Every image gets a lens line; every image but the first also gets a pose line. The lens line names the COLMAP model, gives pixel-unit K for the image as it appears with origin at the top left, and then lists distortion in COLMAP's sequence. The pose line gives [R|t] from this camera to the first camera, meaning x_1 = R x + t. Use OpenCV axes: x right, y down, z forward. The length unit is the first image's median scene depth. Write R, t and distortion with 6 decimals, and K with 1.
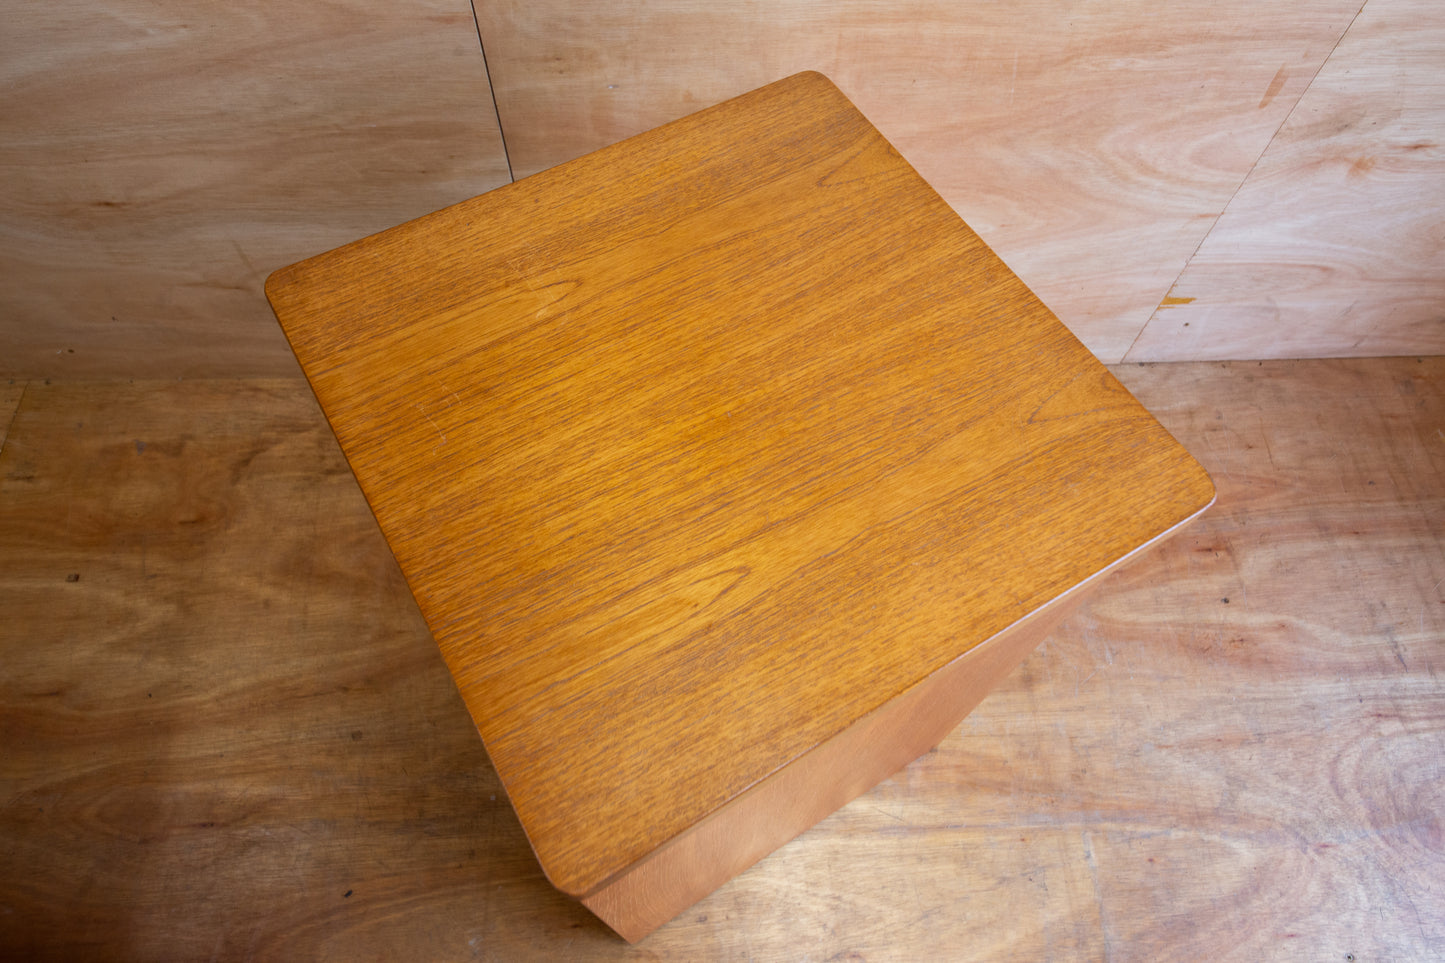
lens RADIAL K [[923.9, 0, 723.4], [0, 923.9, 484.7], [0, 0, 1]] dist [0.072878, -0.048053]
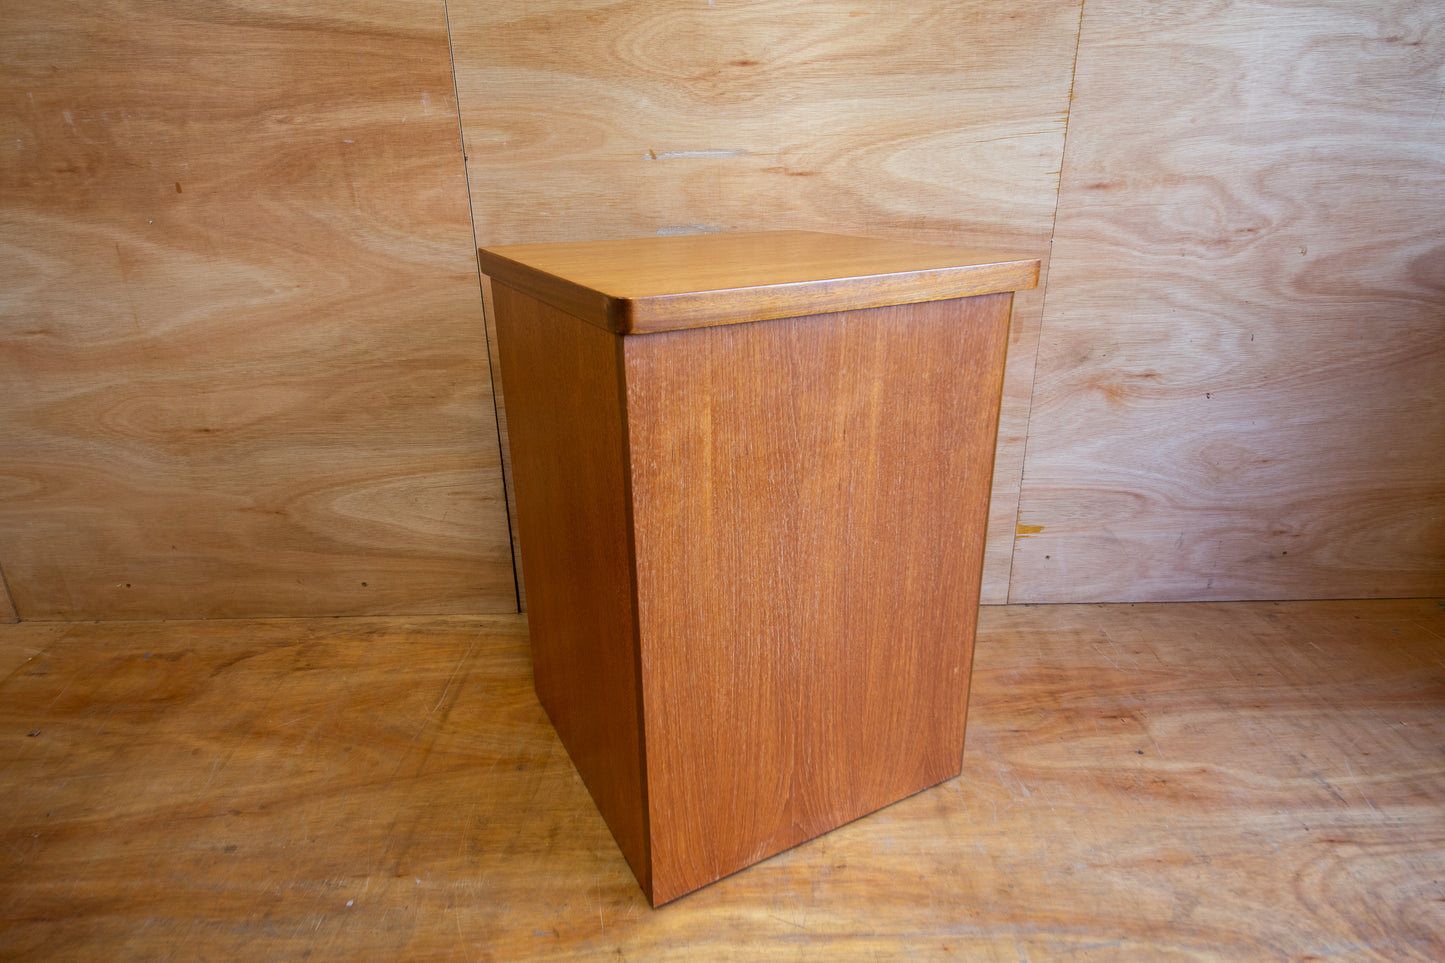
lens RADIAL K [[837.4, 0, 721.6], [0, 837.4, 483.7], [0, 0, 1]] dist [0.060076, -0.044183]
pose [[0.998592, -0.027134, -0.045574, 0.153189], [-0.008698, 0.763825, -0.645364, 0.523742], [0.052322, 0.644852, 0.762514, 0.119293]]
